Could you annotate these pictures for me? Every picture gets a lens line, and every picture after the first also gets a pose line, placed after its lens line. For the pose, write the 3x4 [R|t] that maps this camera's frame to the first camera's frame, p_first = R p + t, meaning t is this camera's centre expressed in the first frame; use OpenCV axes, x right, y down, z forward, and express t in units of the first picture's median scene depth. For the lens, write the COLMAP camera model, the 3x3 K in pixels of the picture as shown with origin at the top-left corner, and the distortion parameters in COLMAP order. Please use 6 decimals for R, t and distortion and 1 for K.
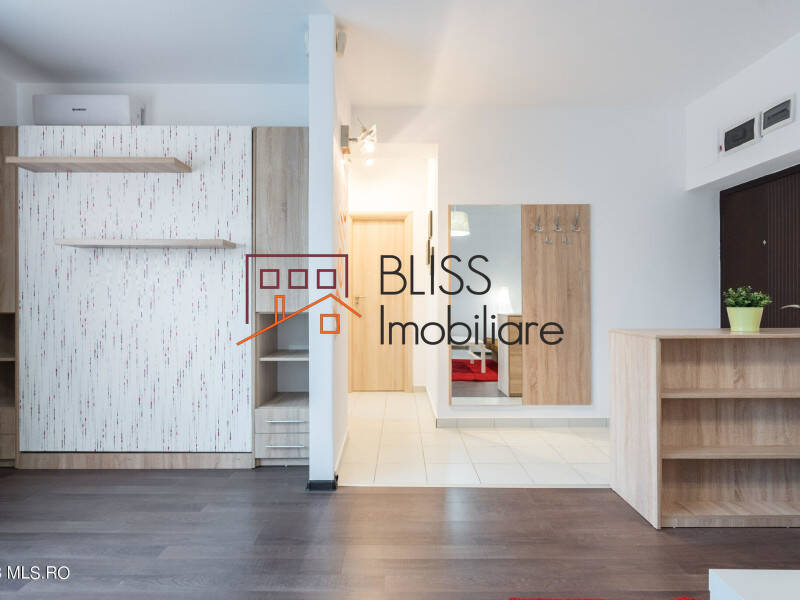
lens RADIAL K [[410.9, 0, 390.6], [0, 410.9, 295.5], [0, 0, 1]] dist [-0.000400, 0.001094]
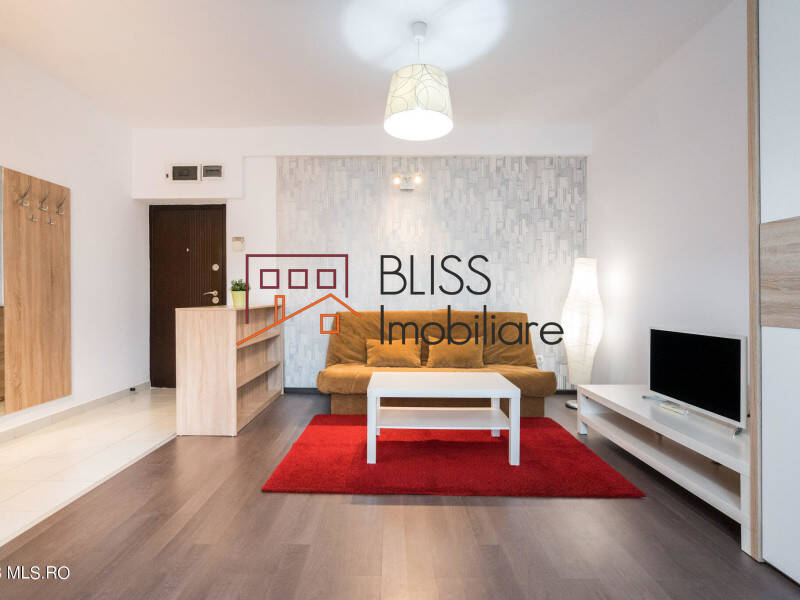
lens RADIAL K [[410.9, 0, 390.6], [0, 410.9, 295.5], [0, 0, 1]] dist [-0.000400, 0.001094]
pose [[0.005541, 0.003468, 0.999979, -0.573648], [-0.005680, 0.999978, -0.003437, 0.034881], [-0.999969, -0.005661, 0.005561, 0.280794]]
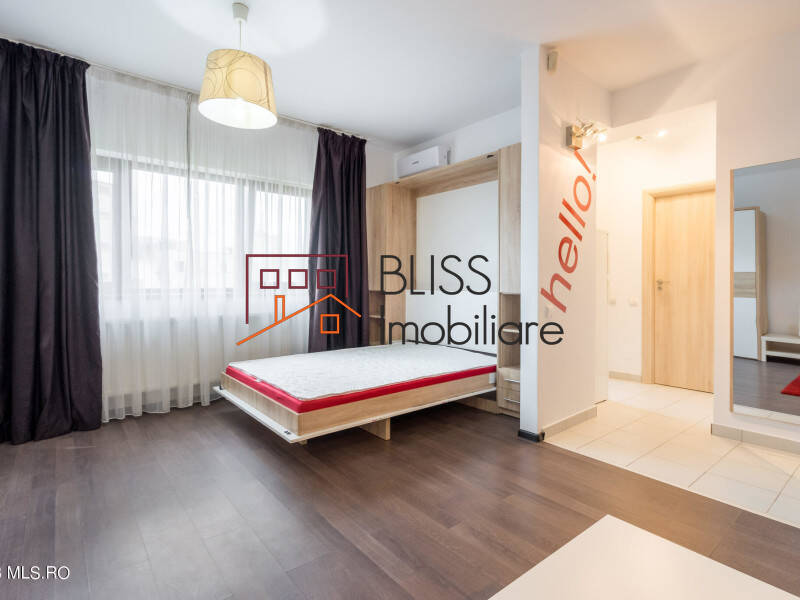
lens RADIAL K [[418.5, 0, 394.3], [0, 418.5, 277.0], [0, 0, 1]] dist [0.001252, -0.000979]
pose [[0.627679, -0.011939, -0.778380, 0.450012], [0.004576, 0.999922, -0.011648, 0.003147], [0.778459, 0.003749, 0.627685, -0.071369]]
